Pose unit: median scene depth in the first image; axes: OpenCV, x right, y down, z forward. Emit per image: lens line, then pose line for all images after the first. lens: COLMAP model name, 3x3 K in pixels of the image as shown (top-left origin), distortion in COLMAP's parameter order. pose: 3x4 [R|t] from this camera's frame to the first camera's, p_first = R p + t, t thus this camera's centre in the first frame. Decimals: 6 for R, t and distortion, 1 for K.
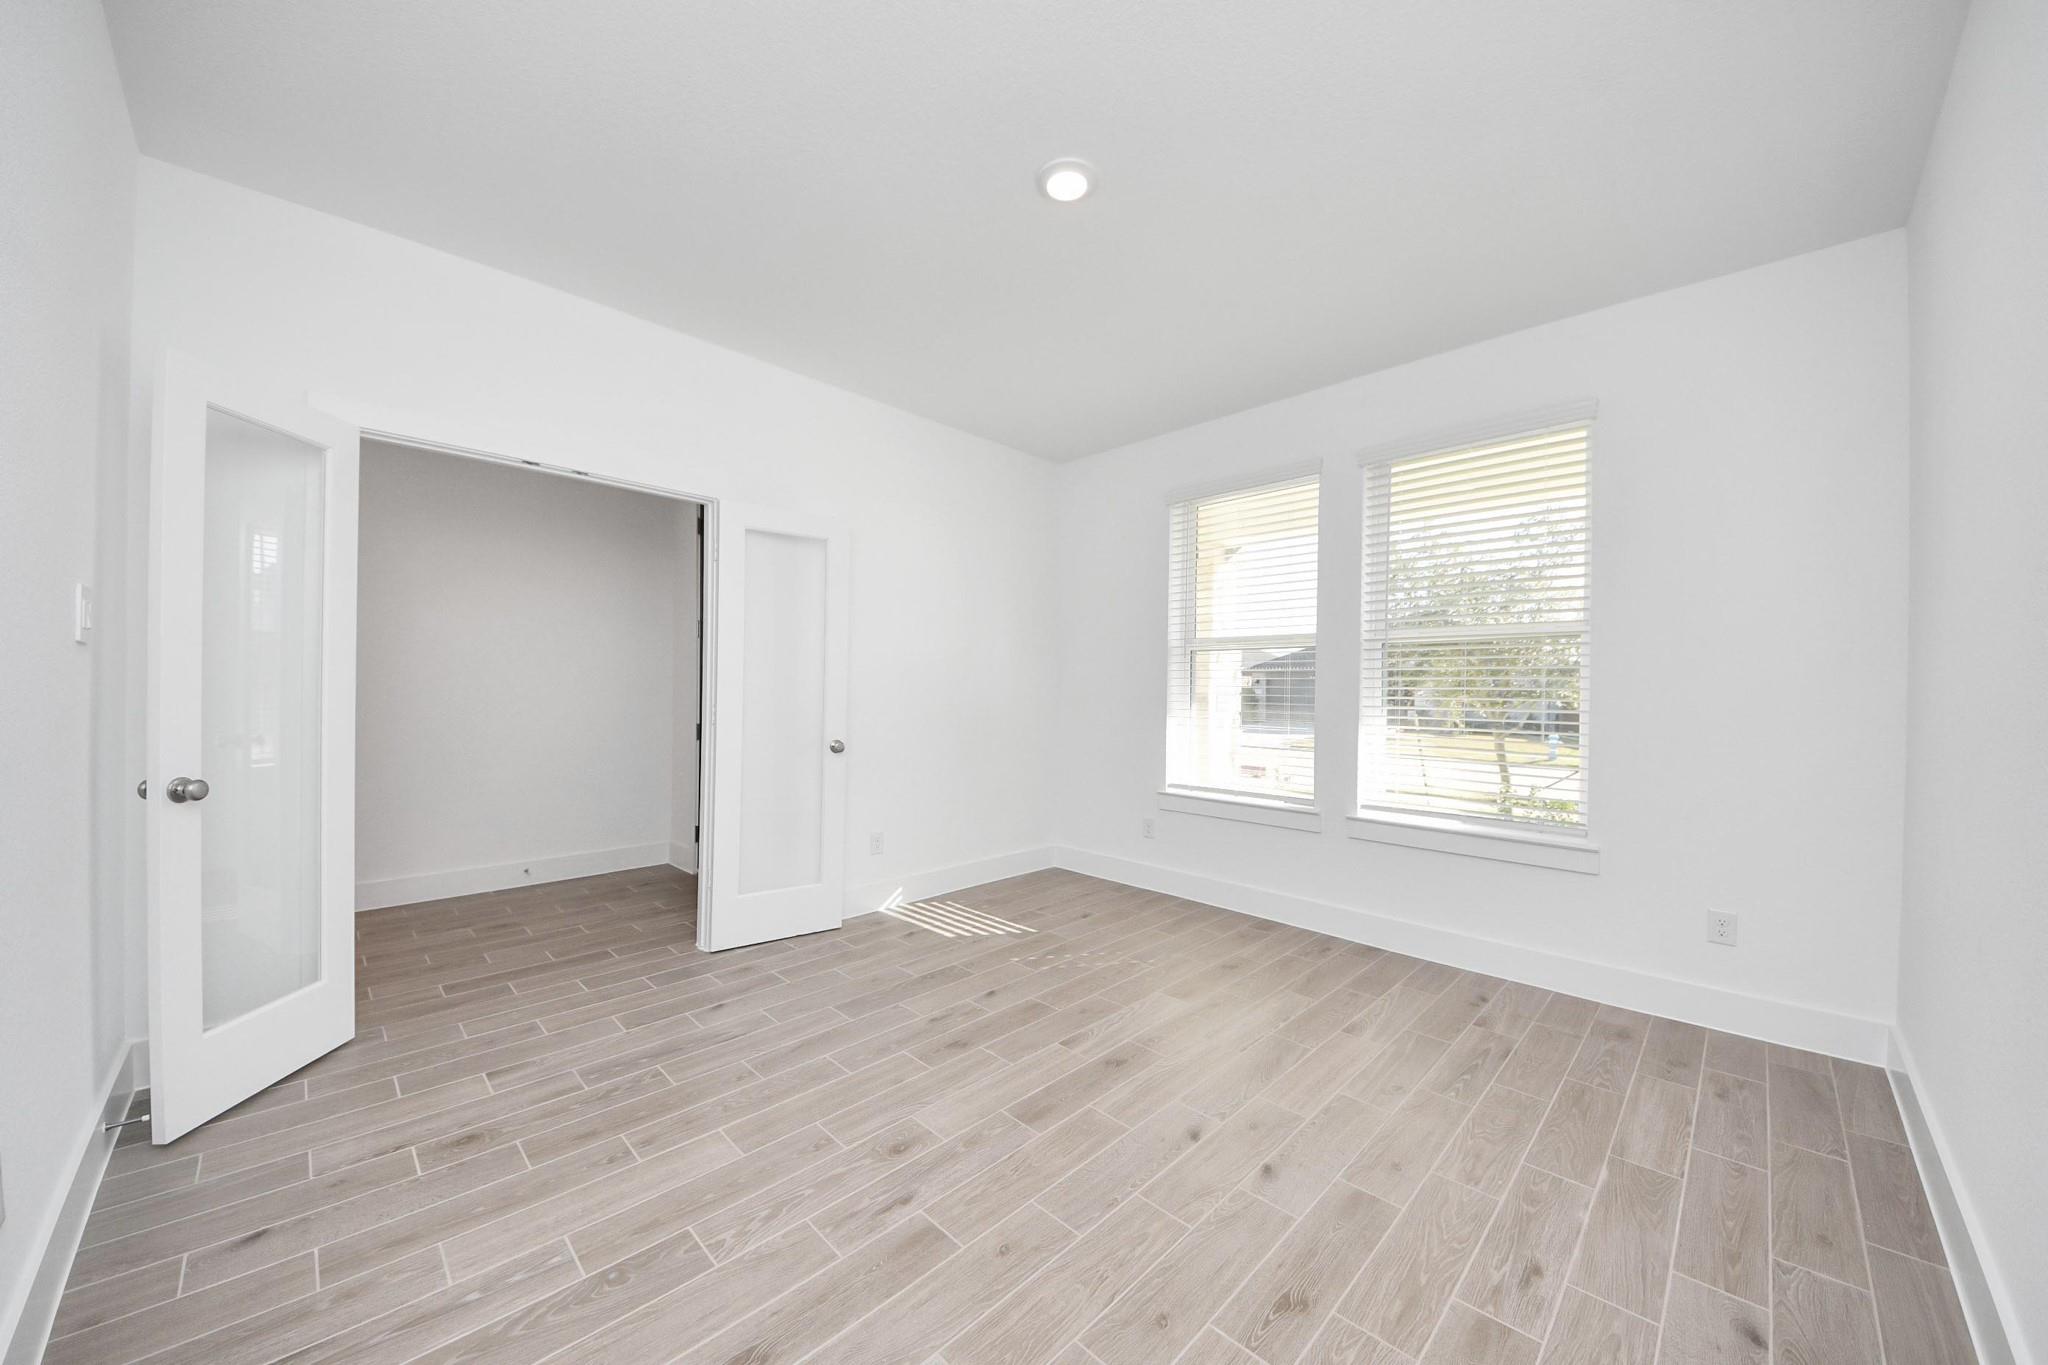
lens RADIAL K [[725.1, 0, 1023.3], [0, 725.1, 688.4], [0, 0, 1]] dist [0.035440, -0.019528]
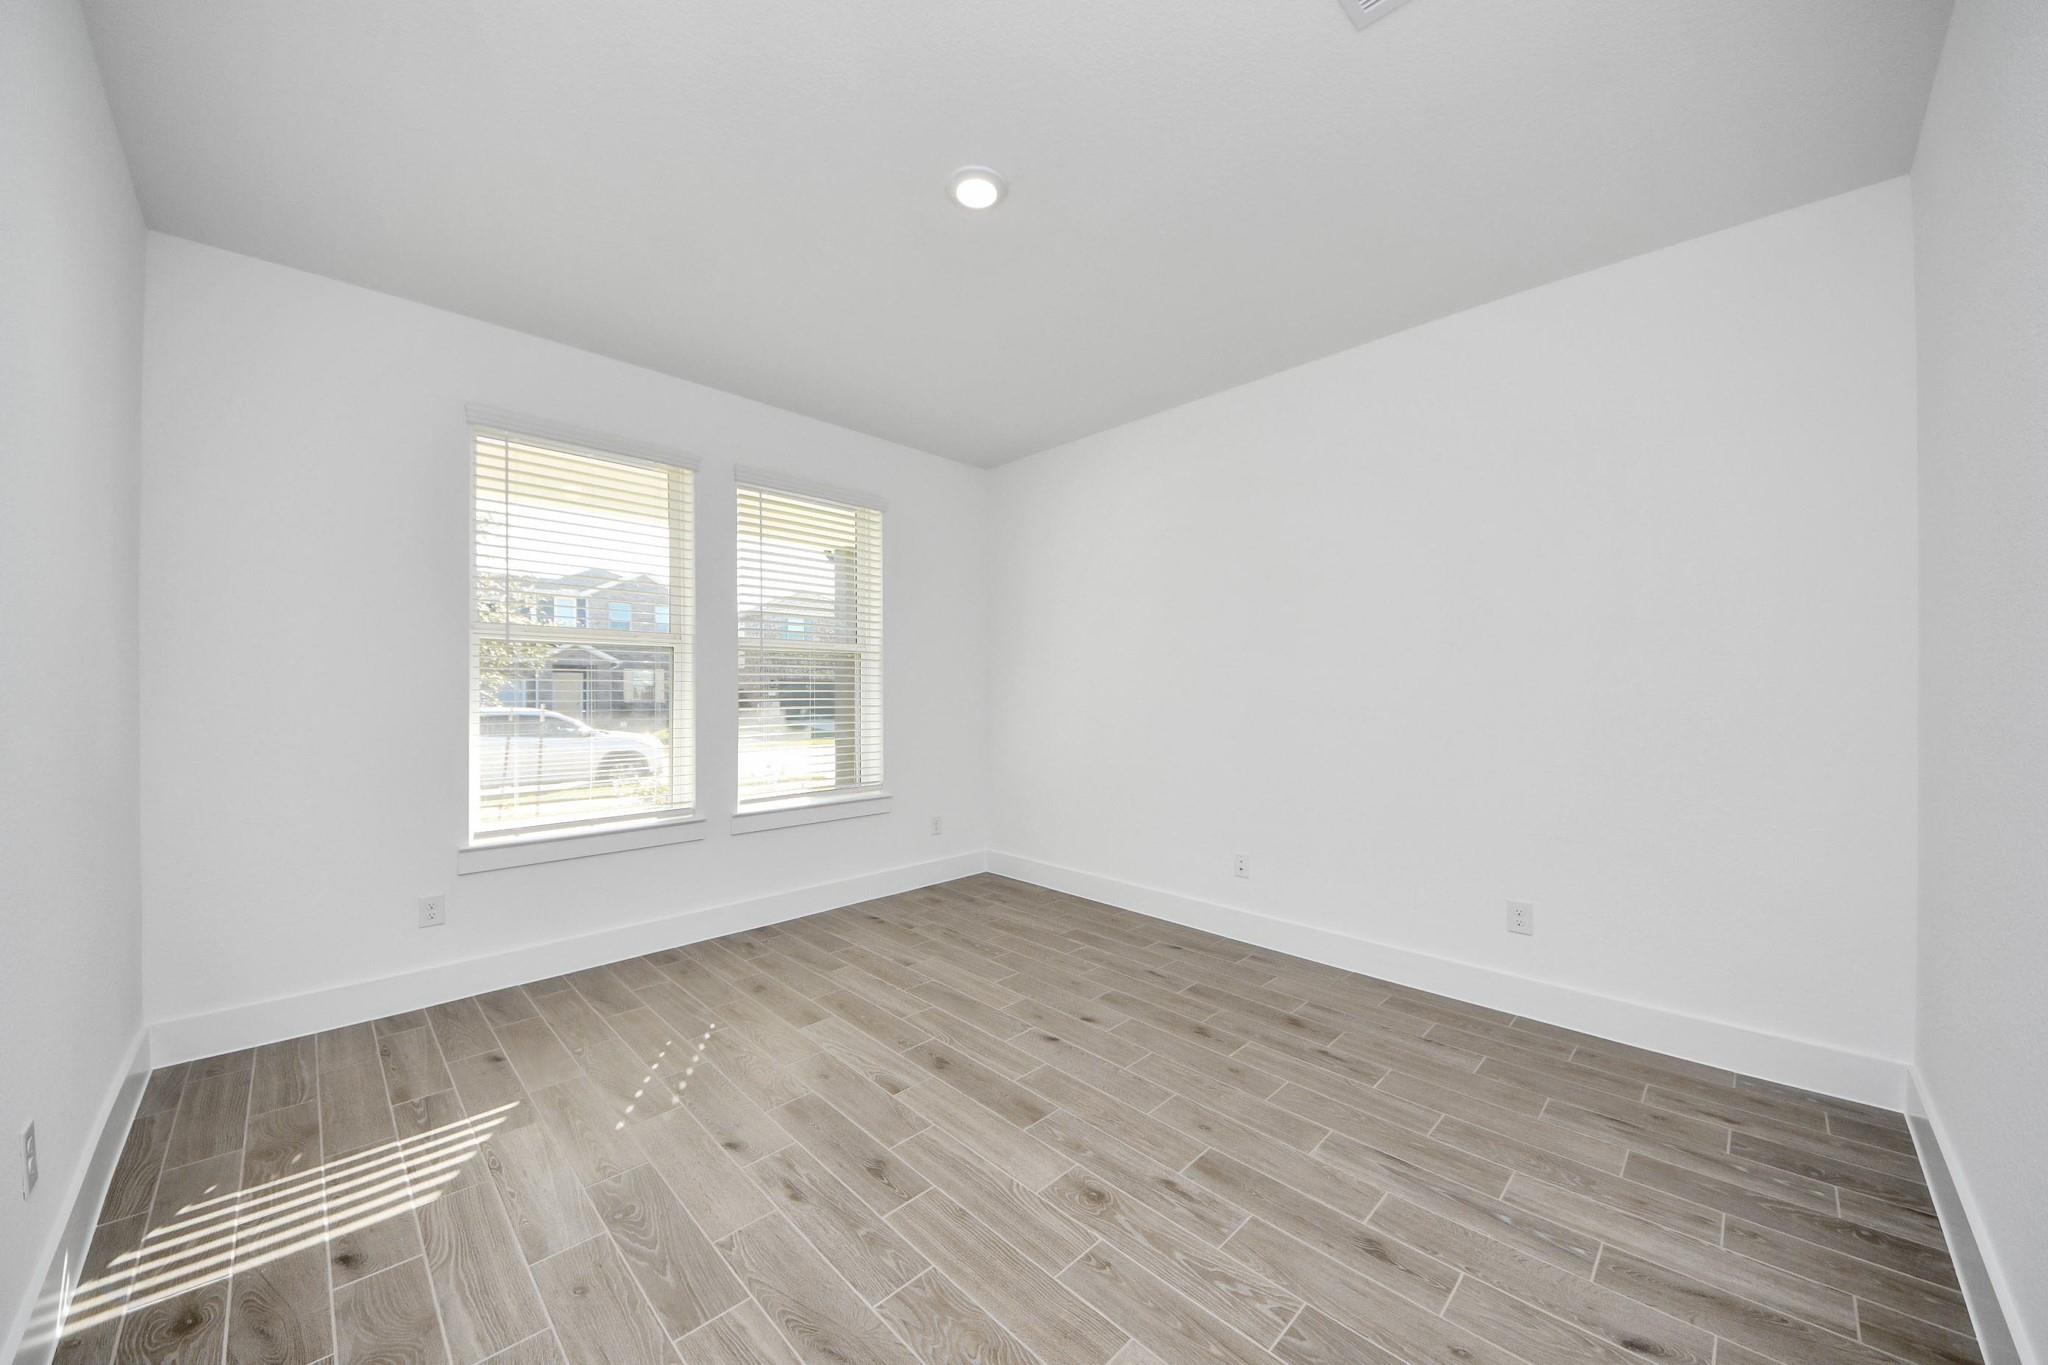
lens RADIAL K [[725.1, 0, 1023.3], [0, 725.1, 688.4], [0, 0, 1]] dist [0.035440, -0.019528]
pose [[0.006350, -0.009232, 0.999937, -0.688401], [0.001460, 0.999956, 0.009223, -0.015269], [-0.999979, 0.001402, 0.006363, 0.682075]]
